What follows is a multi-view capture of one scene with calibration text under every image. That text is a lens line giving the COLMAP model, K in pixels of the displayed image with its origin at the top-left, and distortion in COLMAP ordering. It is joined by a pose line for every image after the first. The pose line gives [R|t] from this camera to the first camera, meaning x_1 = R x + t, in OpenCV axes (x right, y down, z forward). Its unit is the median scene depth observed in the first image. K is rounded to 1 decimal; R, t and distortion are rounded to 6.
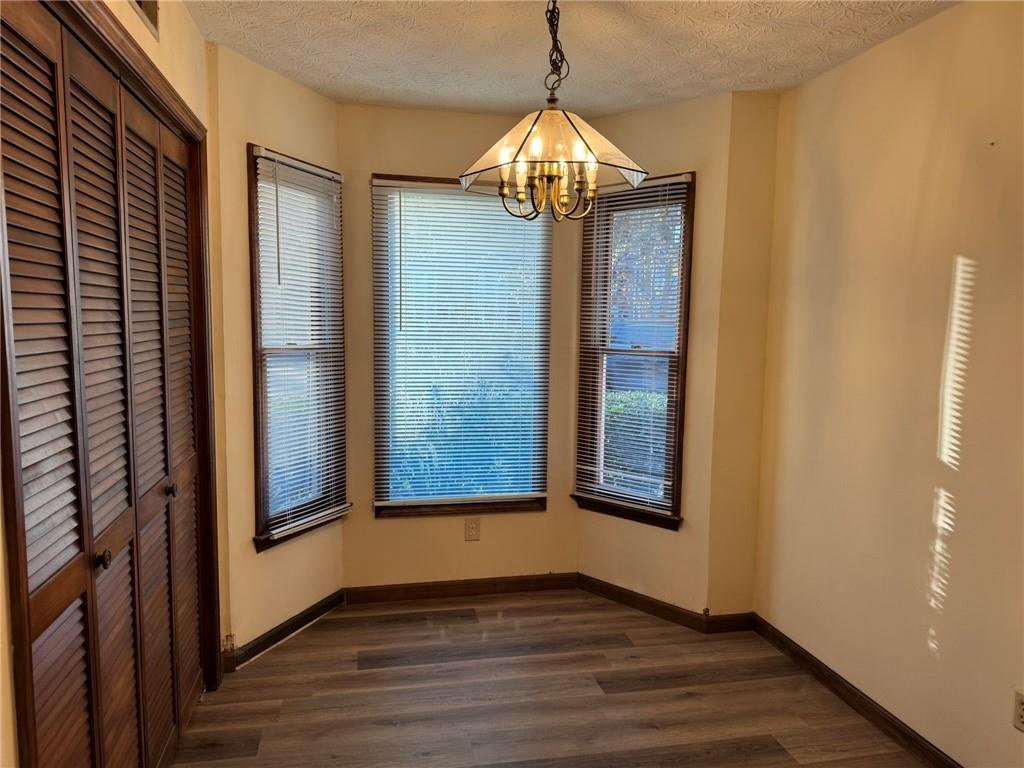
lens RADIAL K [[726.2, 0, 509.8], [0, 726.2, 391.6], [0, 0, 1]] dist [0.089299, -0.129849]
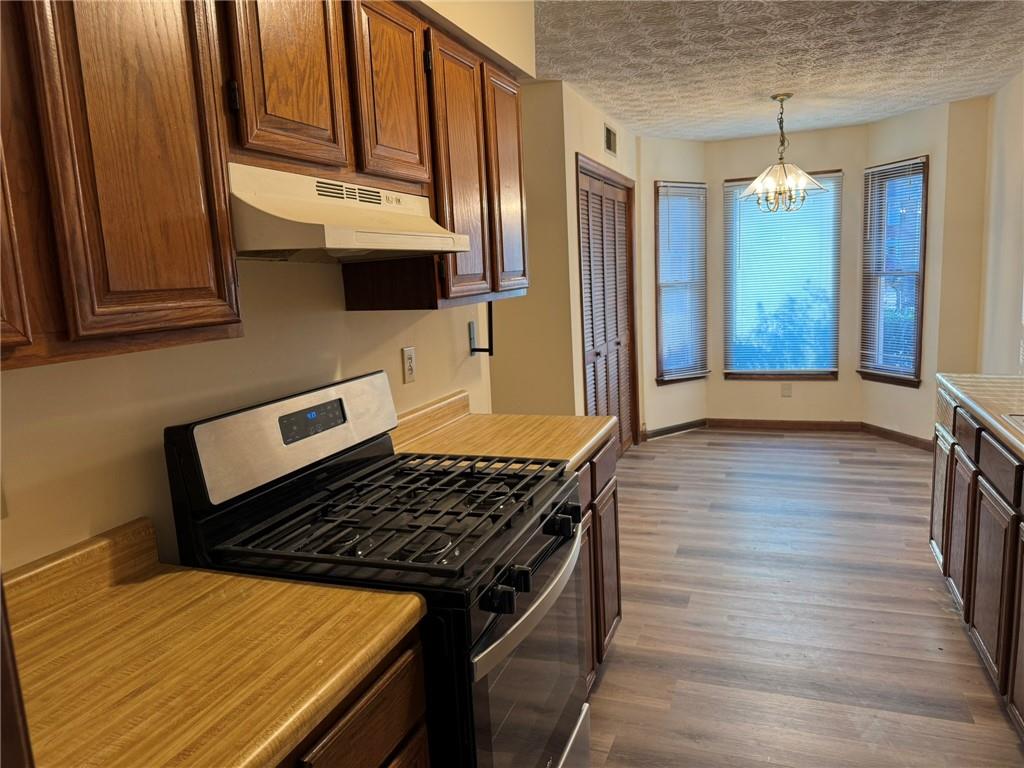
lens RADIAL K [[726.2, 0, 509.8], [0, 726.2, 391.6], [0, 0, 1]] dist [0.089299, -0.129849]
pose [[0.841762, 0.029219, -0.539057, 0.358914], [0.007359, 0.997820, 0.065578, 0.092931], [0.539798, -0.059168, 0.839713, -0.819216]]
